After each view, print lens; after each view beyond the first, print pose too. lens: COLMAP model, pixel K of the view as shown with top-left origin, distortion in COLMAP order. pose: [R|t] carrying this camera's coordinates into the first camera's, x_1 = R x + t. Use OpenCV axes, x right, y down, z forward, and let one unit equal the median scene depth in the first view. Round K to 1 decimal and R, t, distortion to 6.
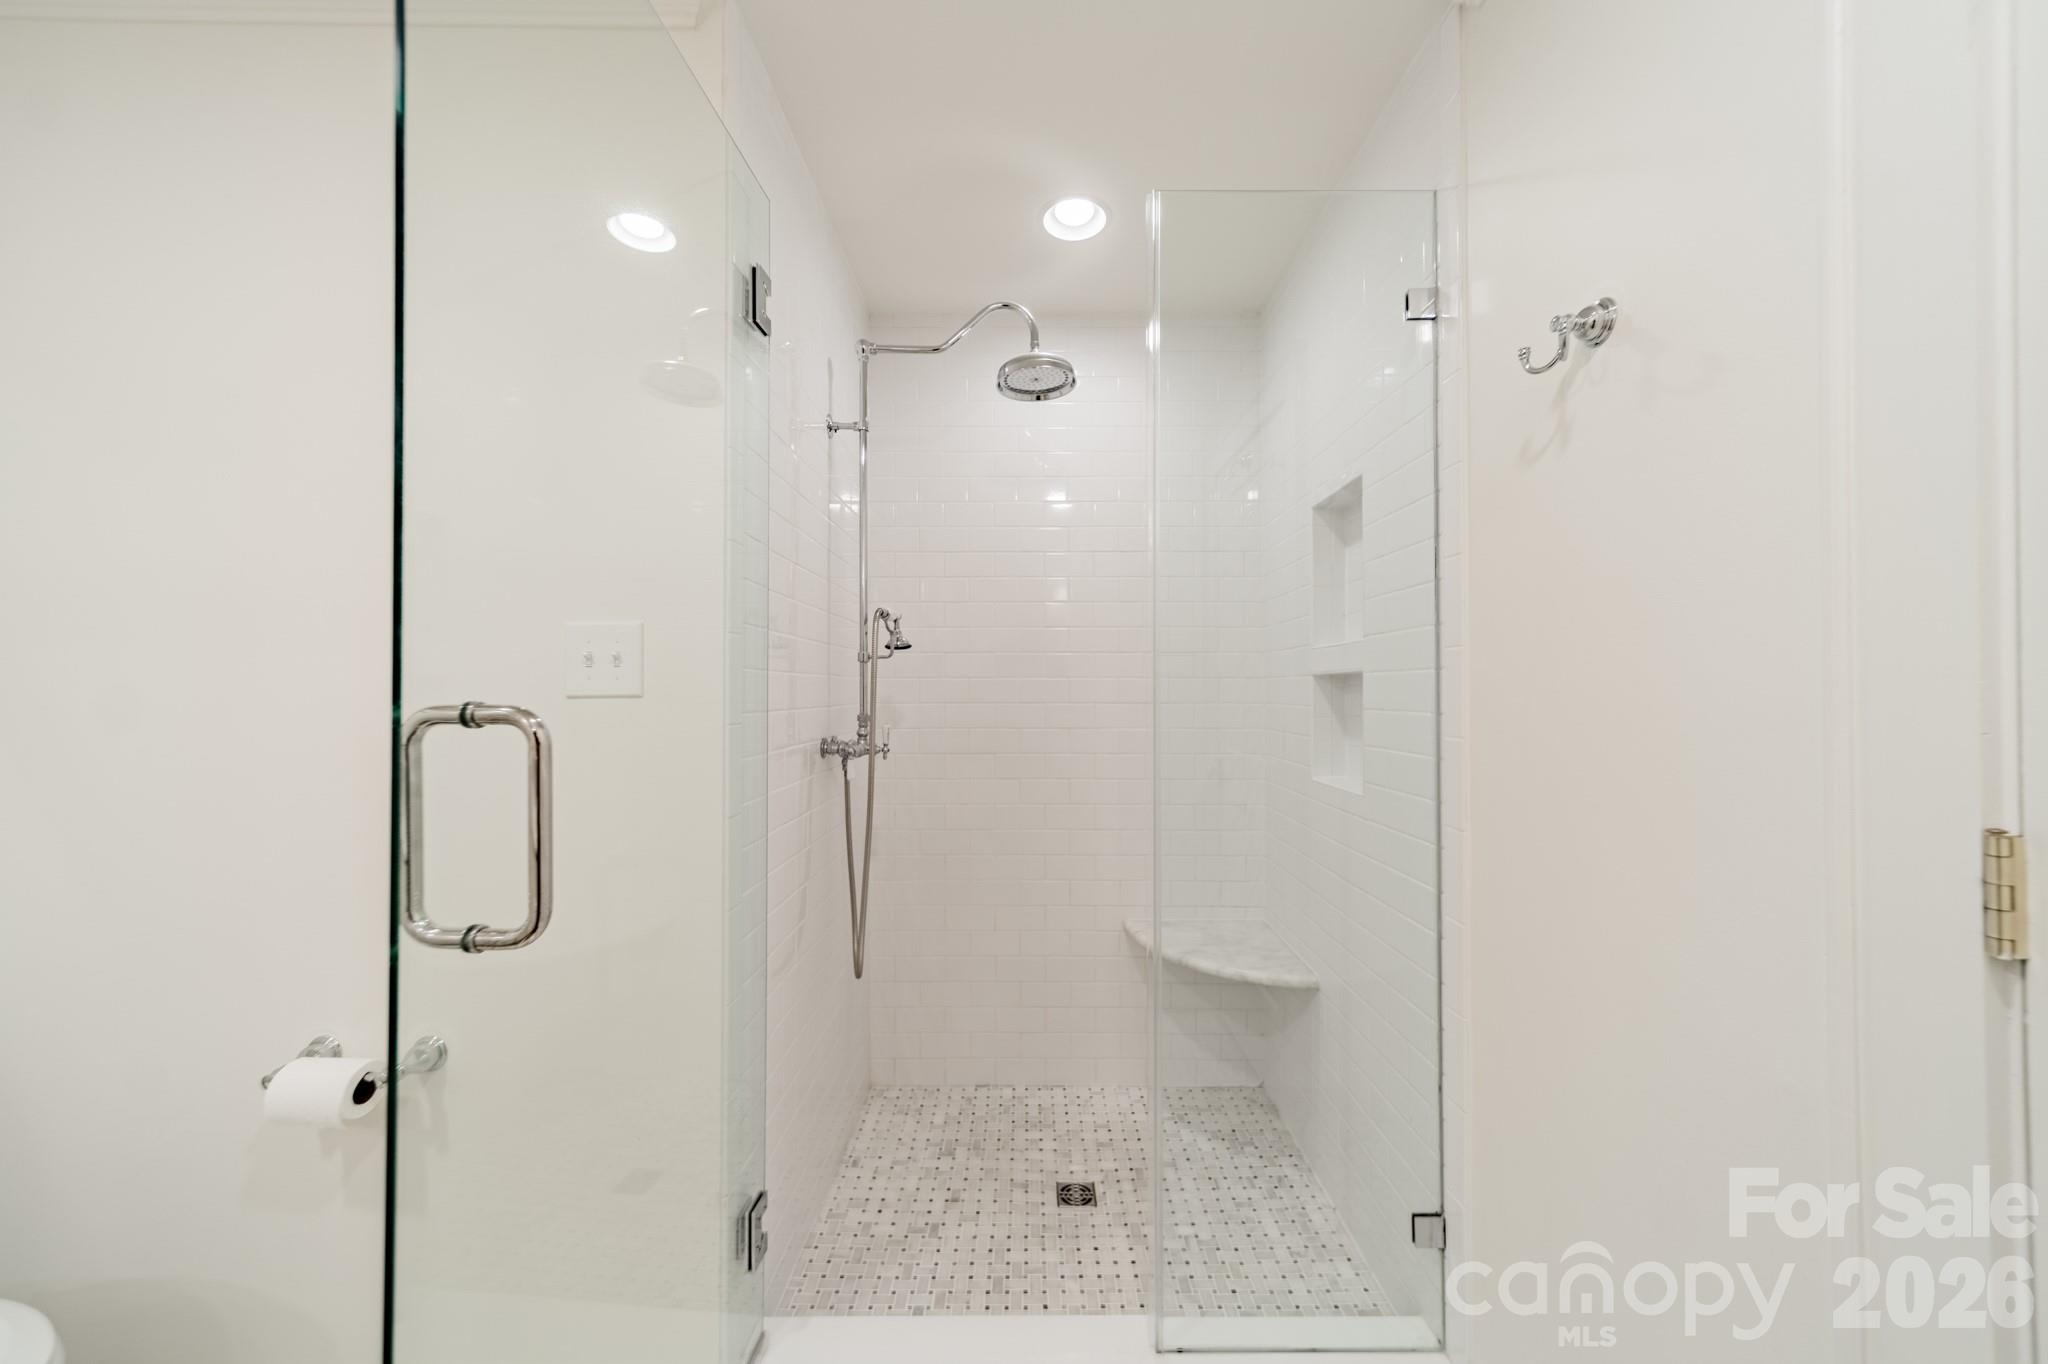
lens RADIAL K [[727.0, 0, 1023.2], [0, 727.0, 680.4], [0, 0, 1]] dist [0.009053, -0.000460]
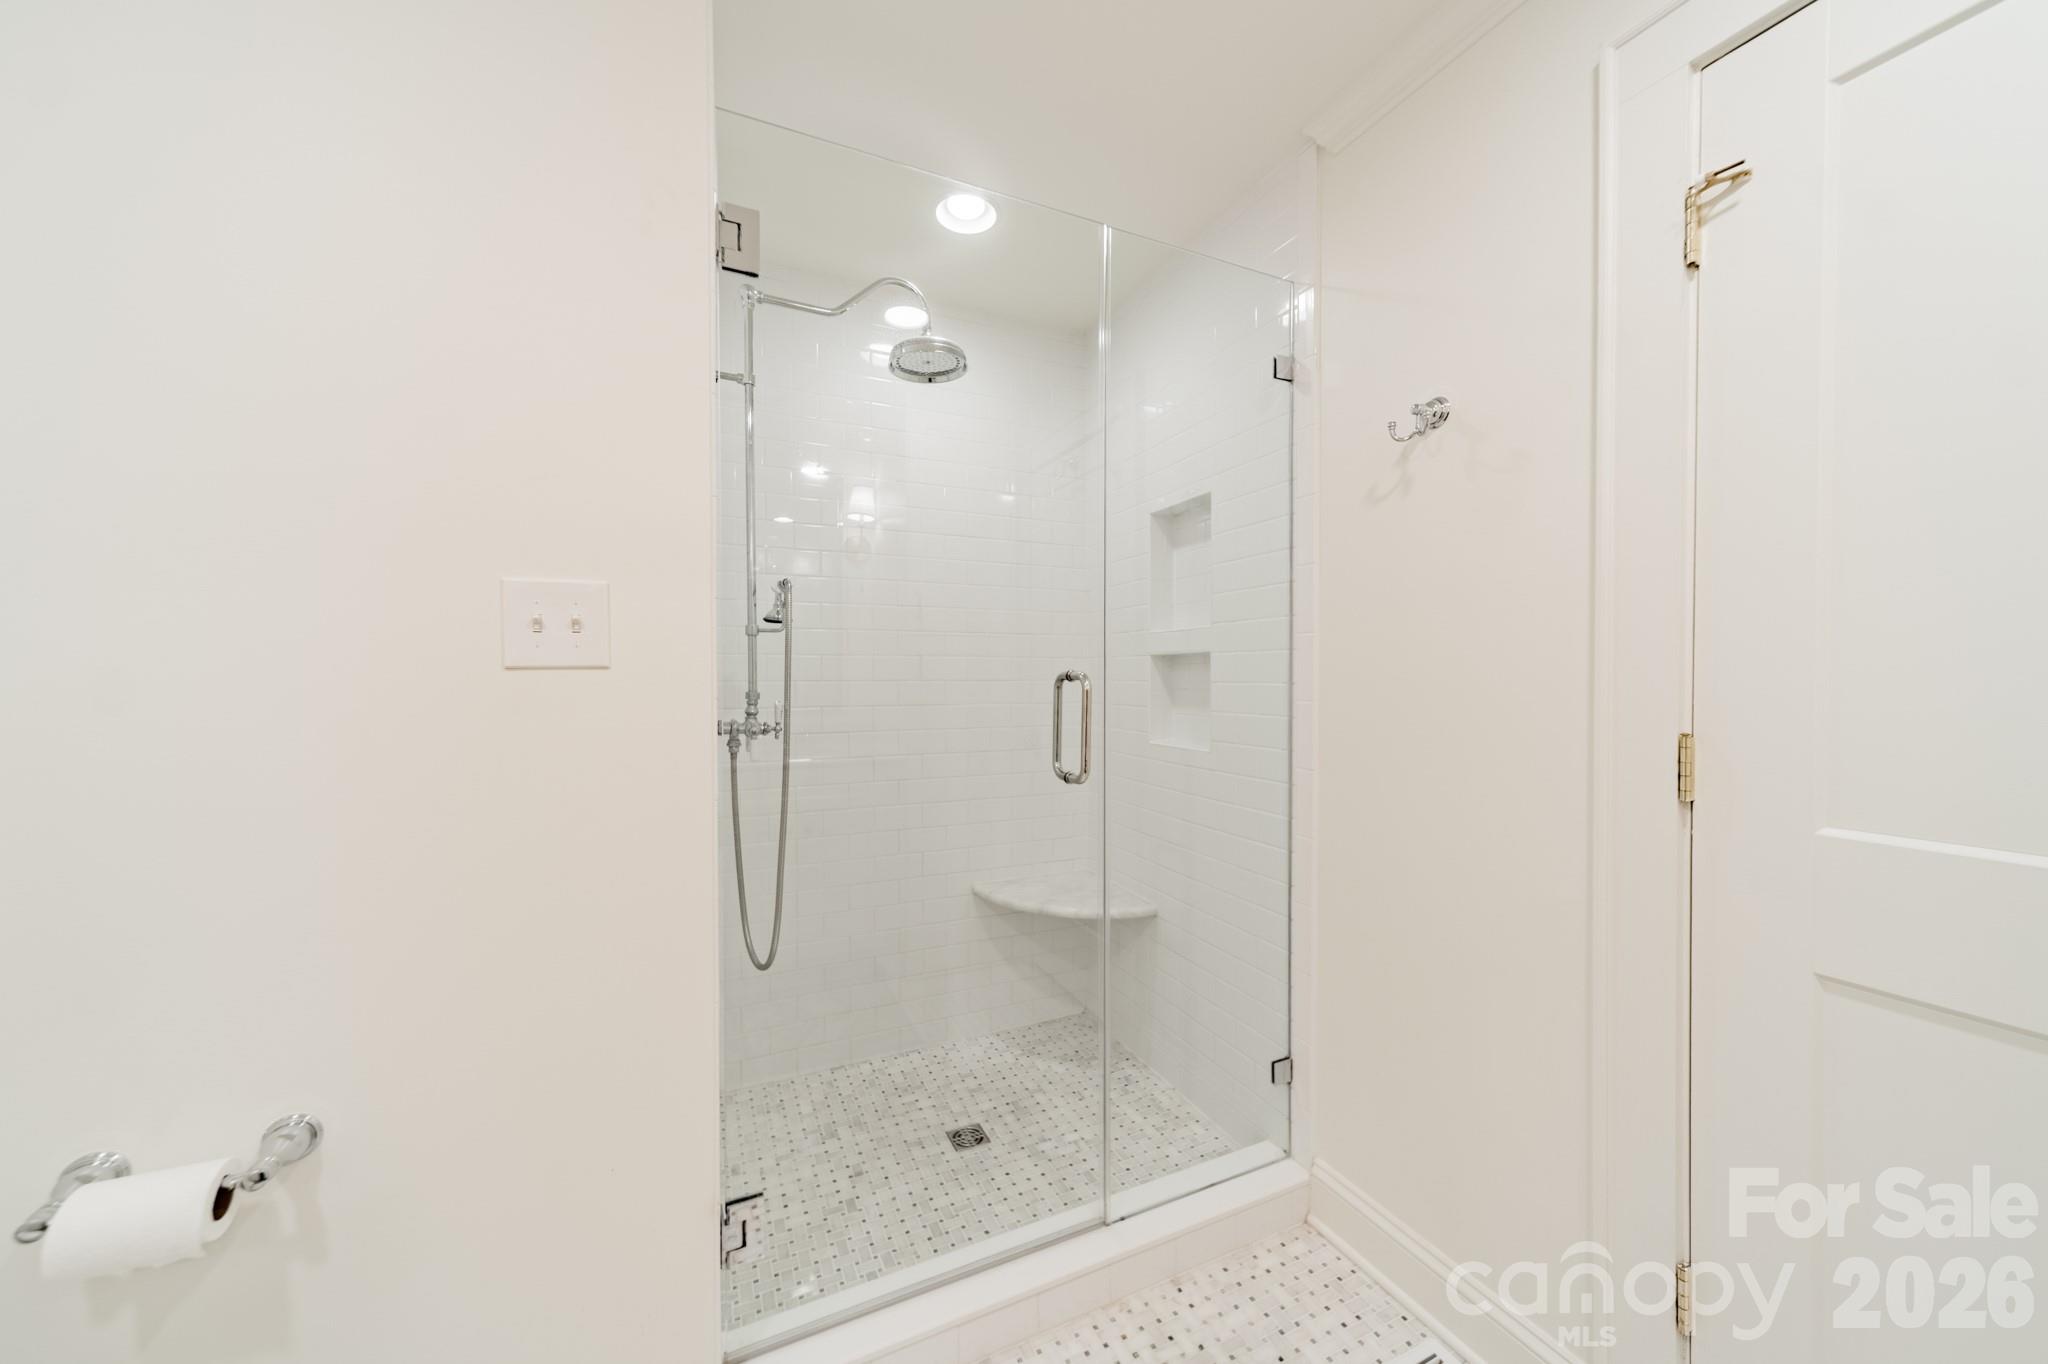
lens RADIAL K [[727.0, 0, 1035.7], [0, 727.0, 680.9], [0, 0, 1]] dist [0.009053, -0.000460]
pose [[0.906207, -0.003952, 0.422816, -0.287419], [-0.005771, 0.999748, 0.021713, 0.010373], [-0.422795, -0.022117, 0.905955, 0.001852]]
